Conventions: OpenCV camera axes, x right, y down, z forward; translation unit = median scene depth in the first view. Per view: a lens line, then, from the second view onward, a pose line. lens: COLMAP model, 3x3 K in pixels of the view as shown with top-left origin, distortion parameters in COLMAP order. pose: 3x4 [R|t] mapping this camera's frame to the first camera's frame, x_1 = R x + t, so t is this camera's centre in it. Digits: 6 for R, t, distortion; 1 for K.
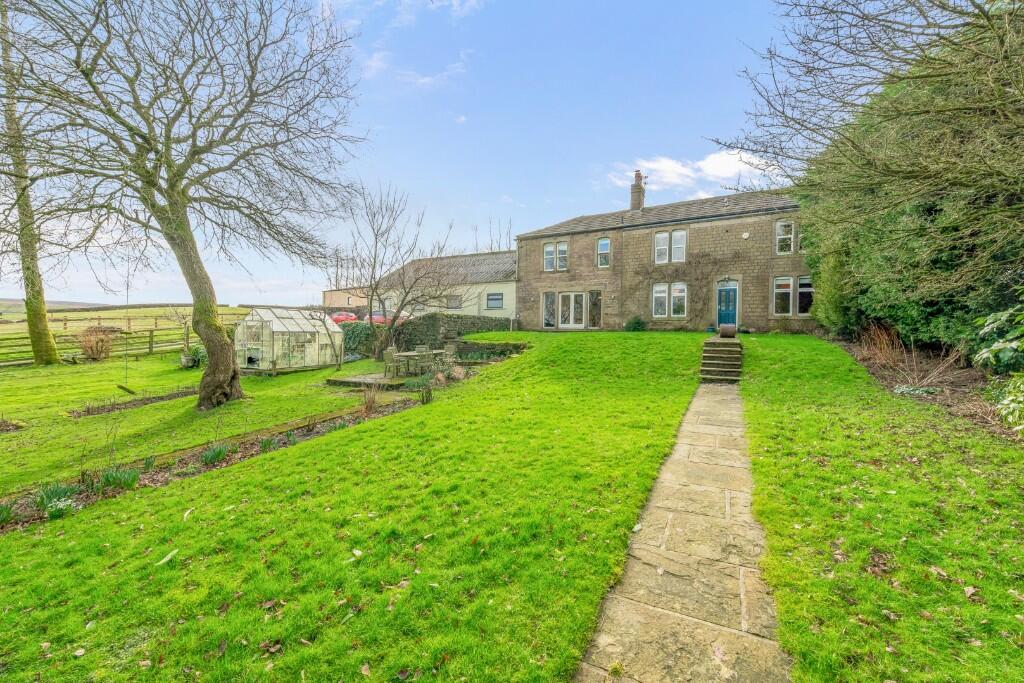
lens RADIAL K [[422.8, 0, 512.0], [0, 422.8, 341.5], [0, 0, 1]] dist [0.019691, 0.000658]
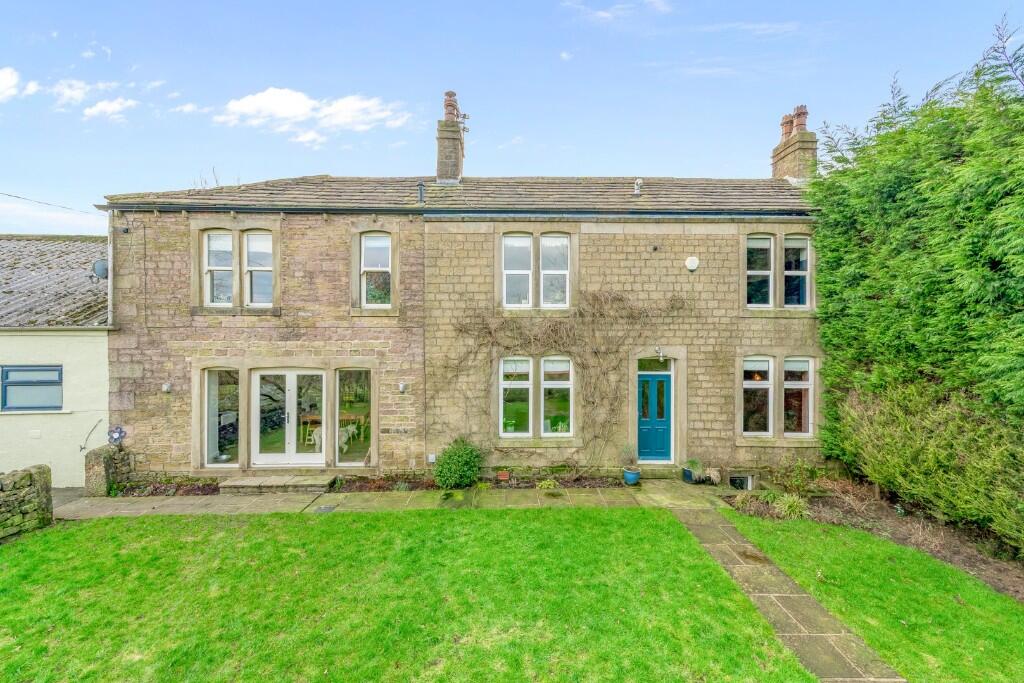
lens RADIAL K [[422.8, 0, 512.0], [0, 422.8, 341.5], [0, 0, 1]] dist [0.019691, 0.000658]
pose [[0.873482, -0.013750, 0.486663, 0.142408], [0.011714, 0.999905, 0.007227, -0.153978], [-0.486716, -0.000612, 0.873560, 0.631166]]
